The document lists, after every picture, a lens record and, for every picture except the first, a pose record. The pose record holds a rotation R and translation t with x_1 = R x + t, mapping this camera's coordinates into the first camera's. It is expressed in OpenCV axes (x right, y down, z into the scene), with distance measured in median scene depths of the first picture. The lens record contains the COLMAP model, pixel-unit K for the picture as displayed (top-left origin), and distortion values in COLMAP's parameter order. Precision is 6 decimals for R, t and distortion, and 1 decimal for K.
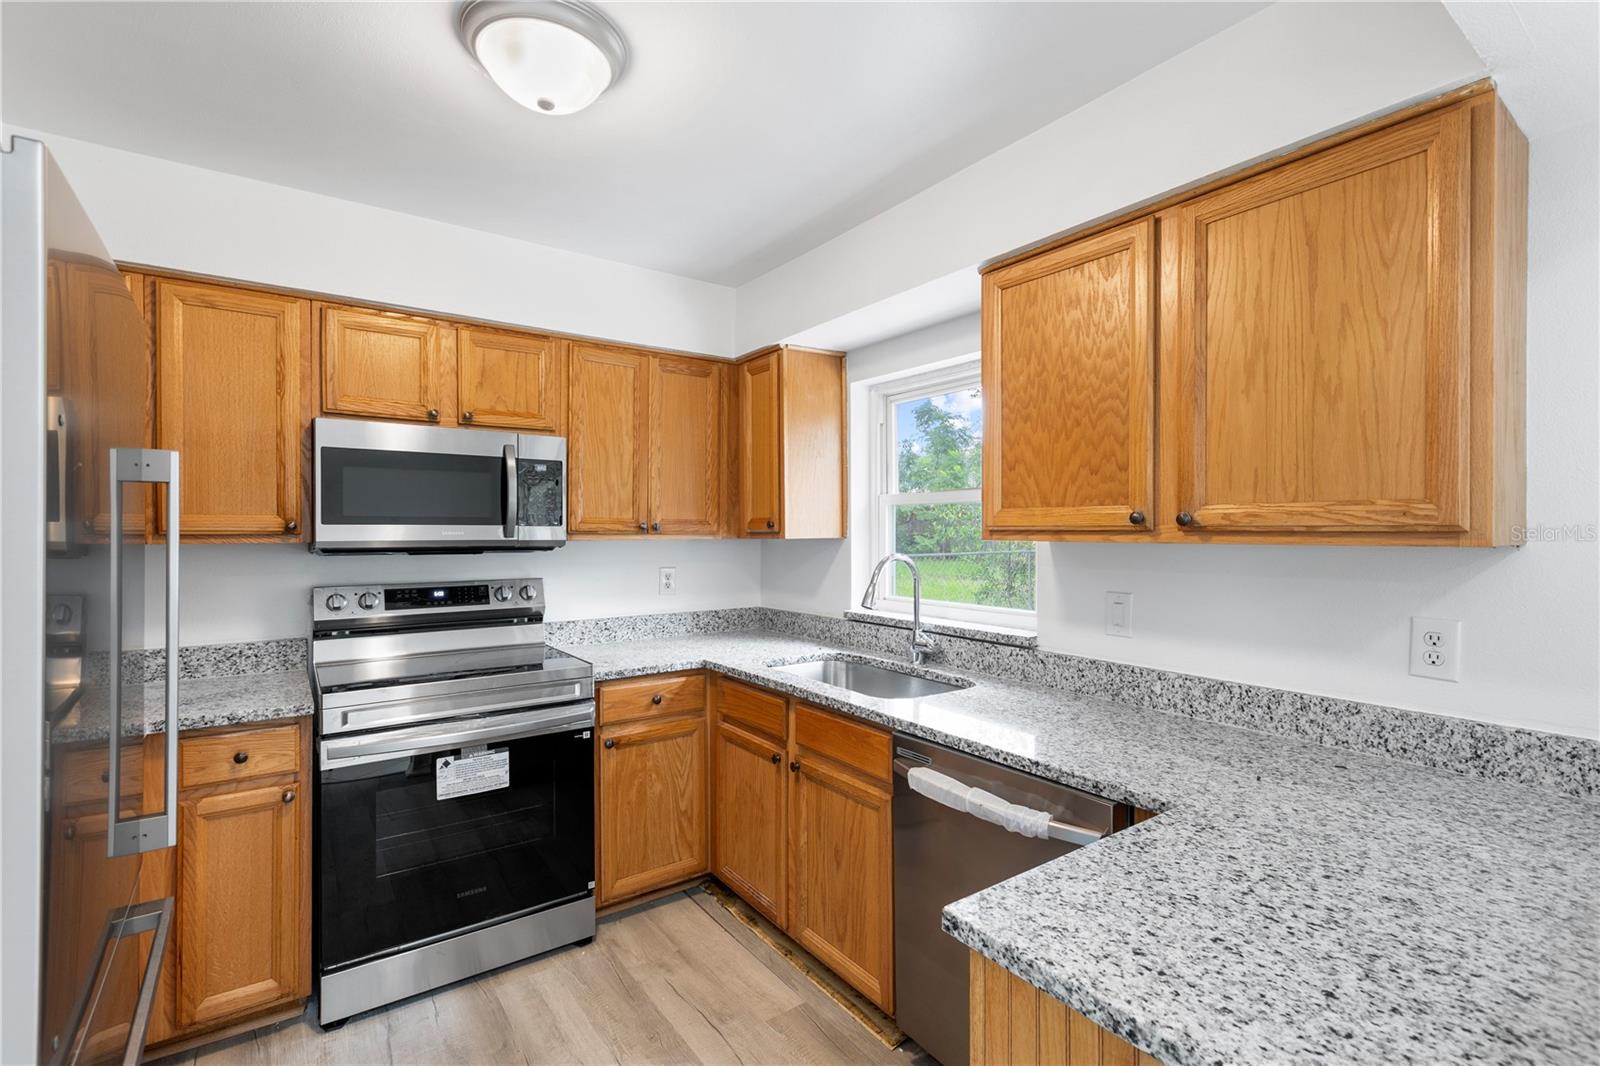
lens RADIAL K [[723.0, 0, 804.5], [0, 723.0, 530.7], [0, 0, 1]] dist [0.003897, 0.000494]
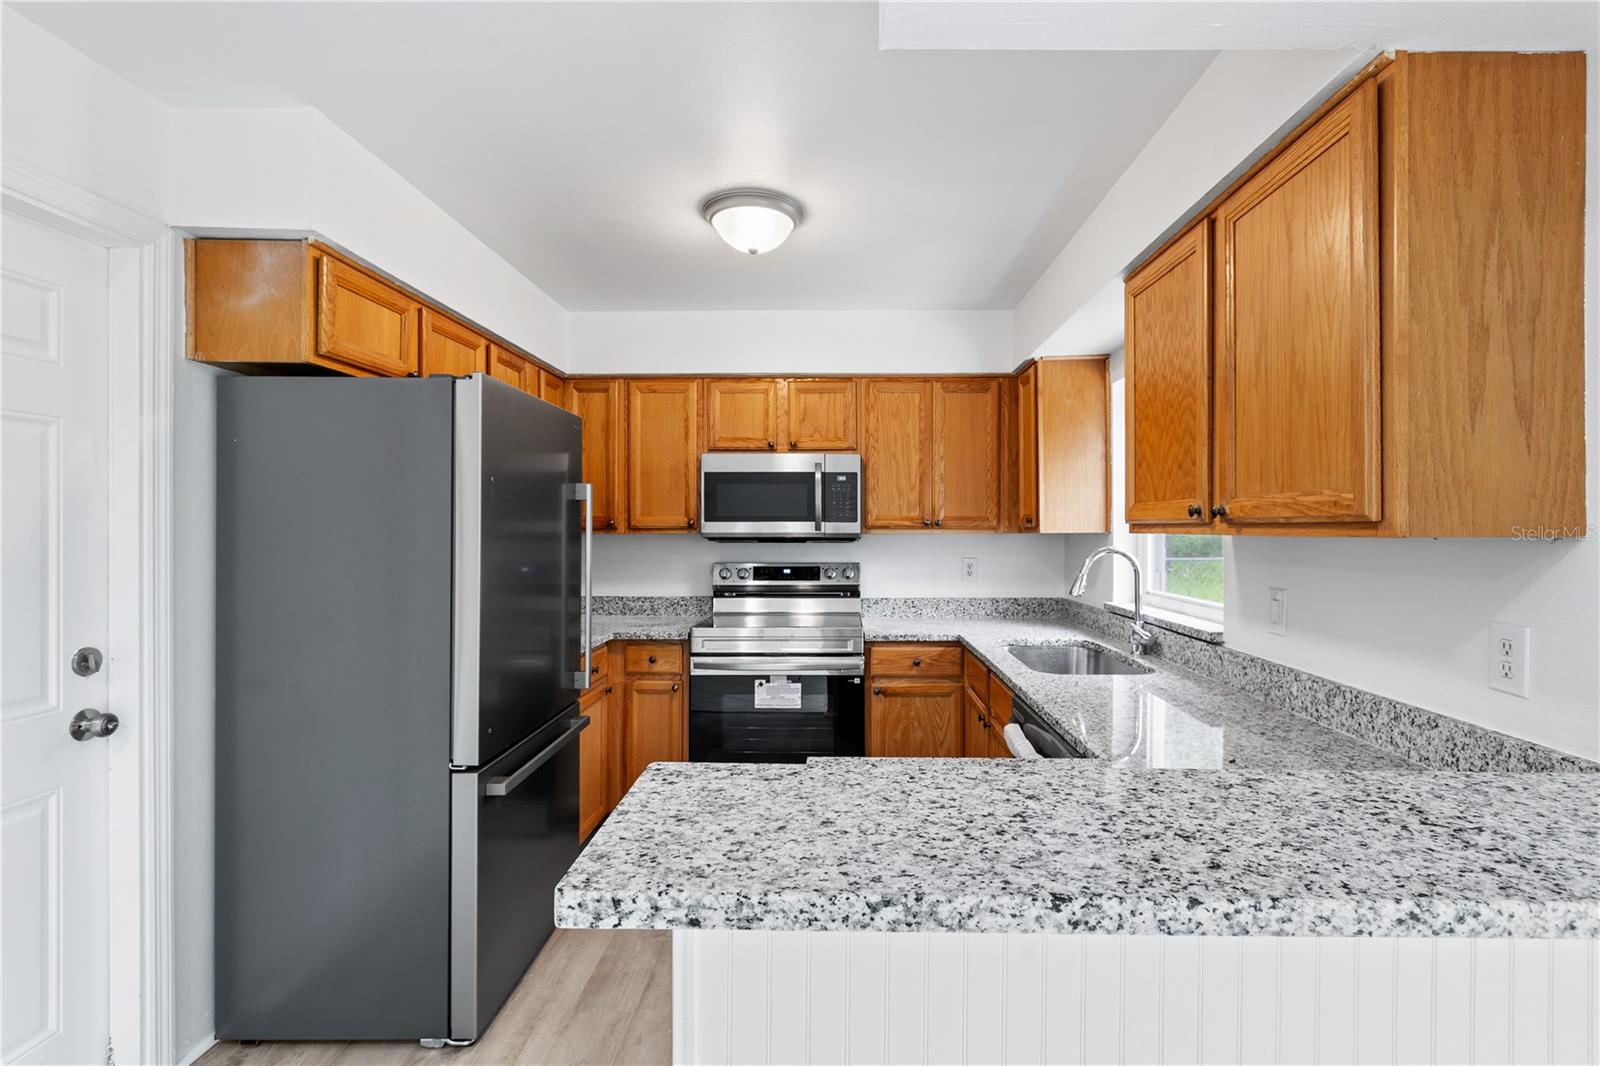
lens RADIAL K [[735.2, 0, 839.3], [0, 735.2, 526.0], [0, 0, 1]] dist [-0.027315, 0.008921]
pose [[0.808590, -0.001741, -0.588370, 0.461476], [-0.000372, 0.999994, -0.003470, 0.005335], [0.588372, 0.003024, 0.808585, -0.100980]]
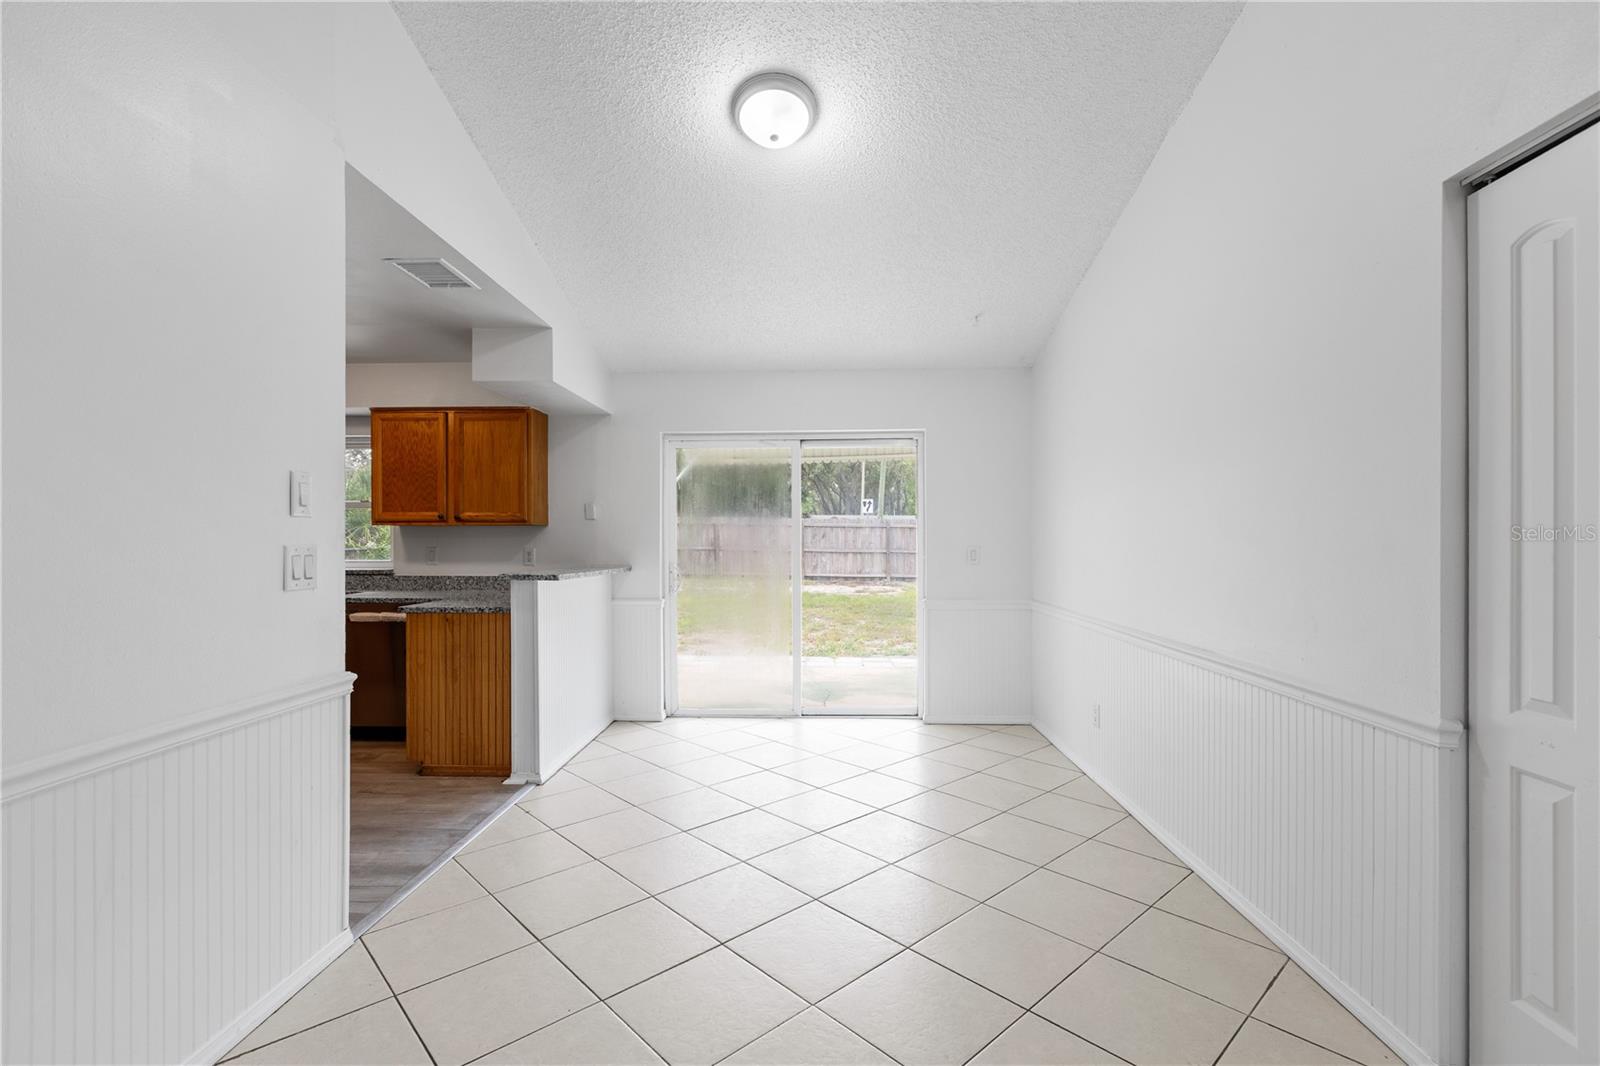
lens RADIAL K [[728.0, 0, 799.6], [0, 728.0, 537.8], [0, 0, 1]] dist [0.002758, 0.000218]
pose [[0.614434, -0.002180, 0.788965, -0.655079], [0.002684, 0.999996, 0.000673, 0.047735], [-0.788963, 0.001704, 0.614438, -1.315434]]
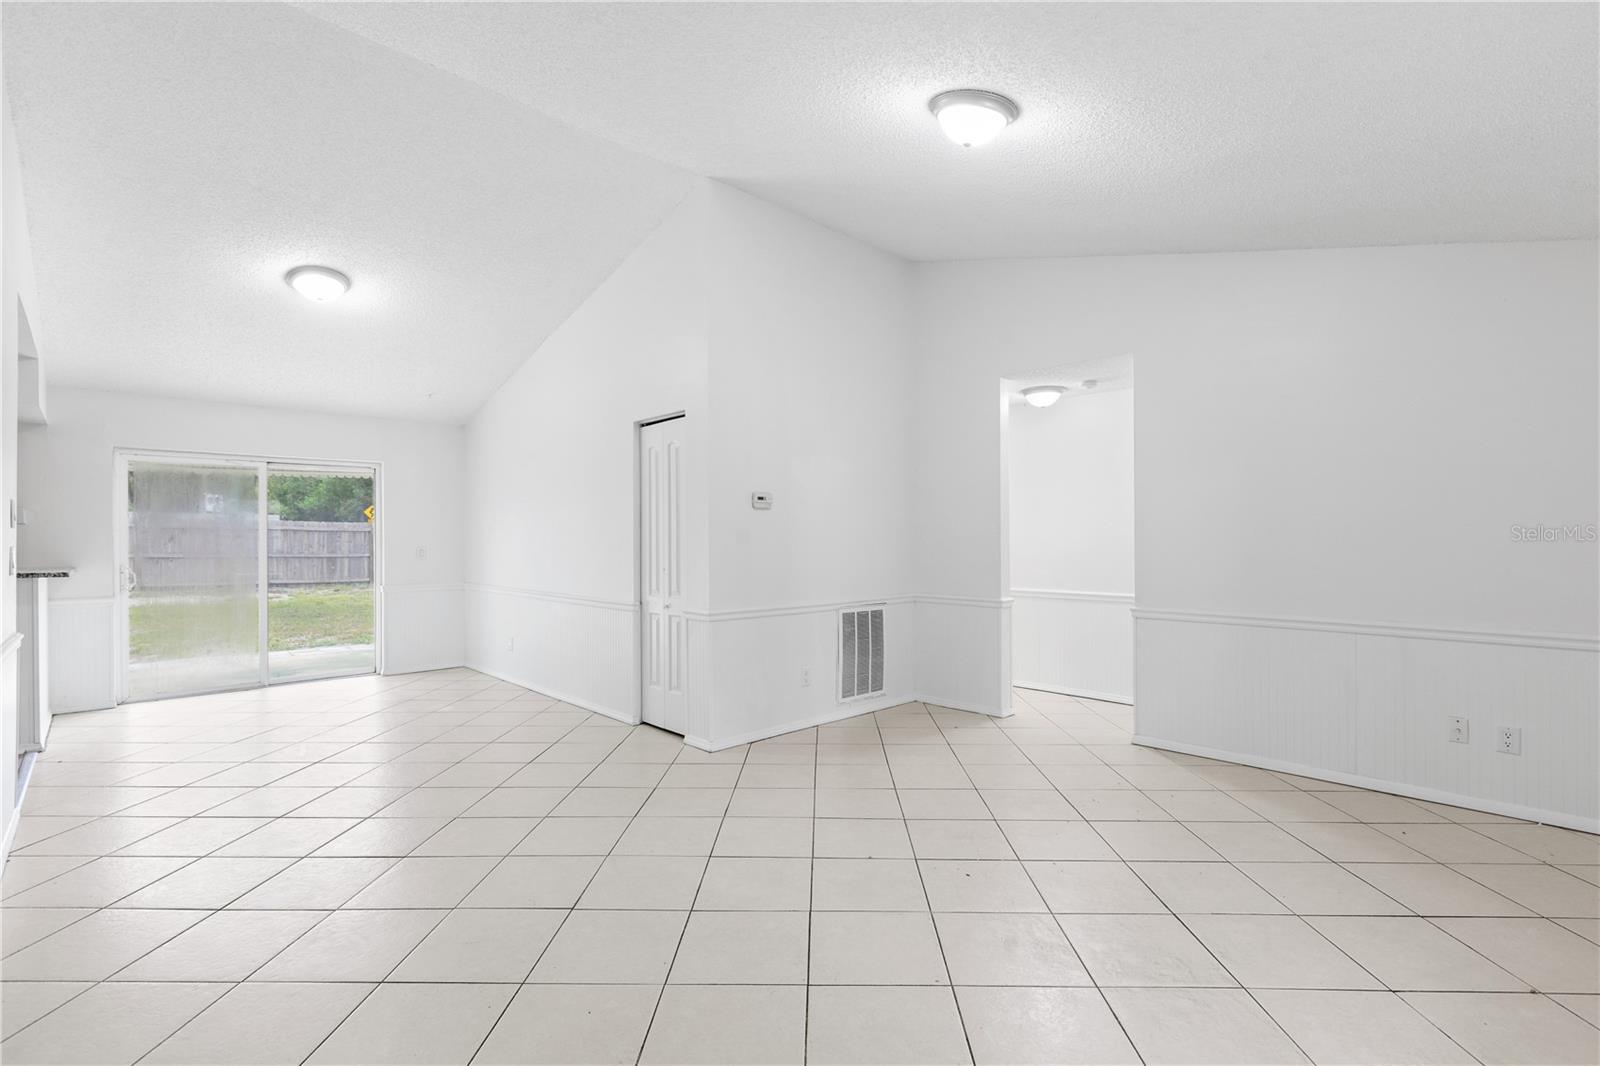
lens RADIAL K [[719.7, 0, 812.3], [0, 719.7, 539.1], [0, 0, 1]] dist [-0.004093, -0.000150]
pose [[-0.146954, -0.001384, 0.989142, -1.841029], [0.003695, 0.999991, 0.001948, 0.043223], [-0.989136, 0.003941, -0.146947, -1.575089]]
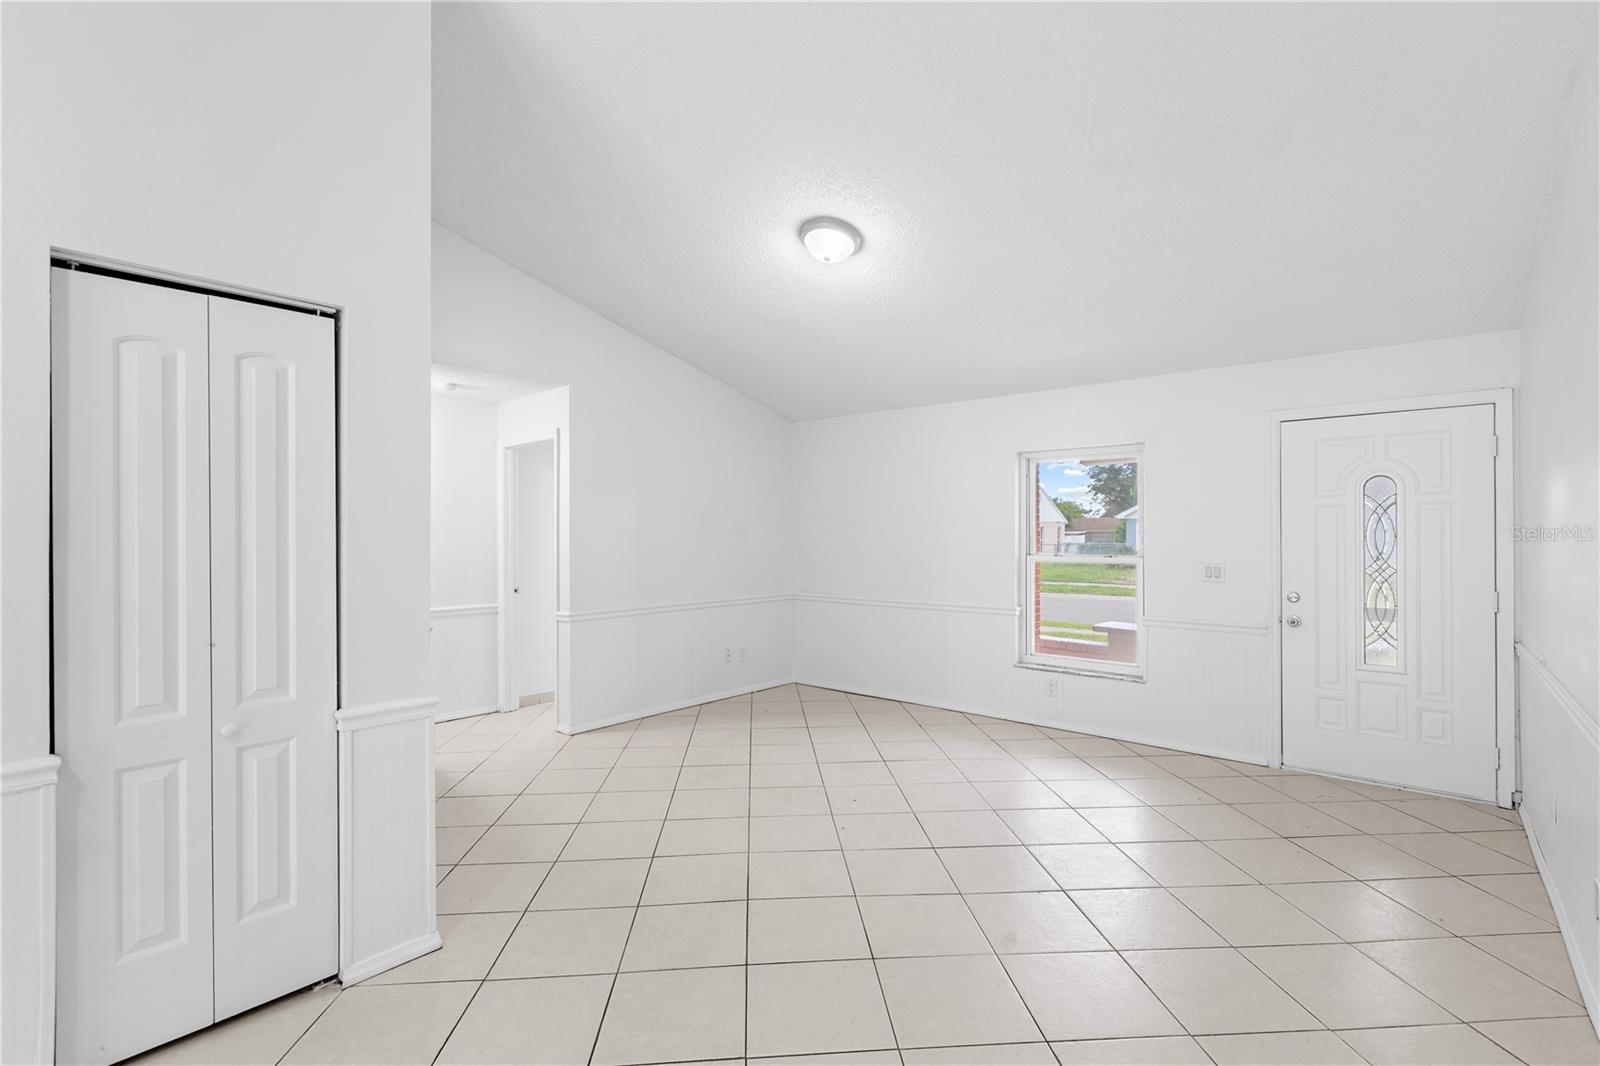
lens RADIAL K [[728.0, 0, 799.6], [0, 728.0, 537.8], [0, 0, 1]] dist [0.002758, 0.000218]
pose [[-0.975722, -0.000941, -0.219010, -0.295710], [-0.001041, 0.999999, 0.000343, 0.002312], [0.219010, 0.000563, -0.975723, -0.481202]]
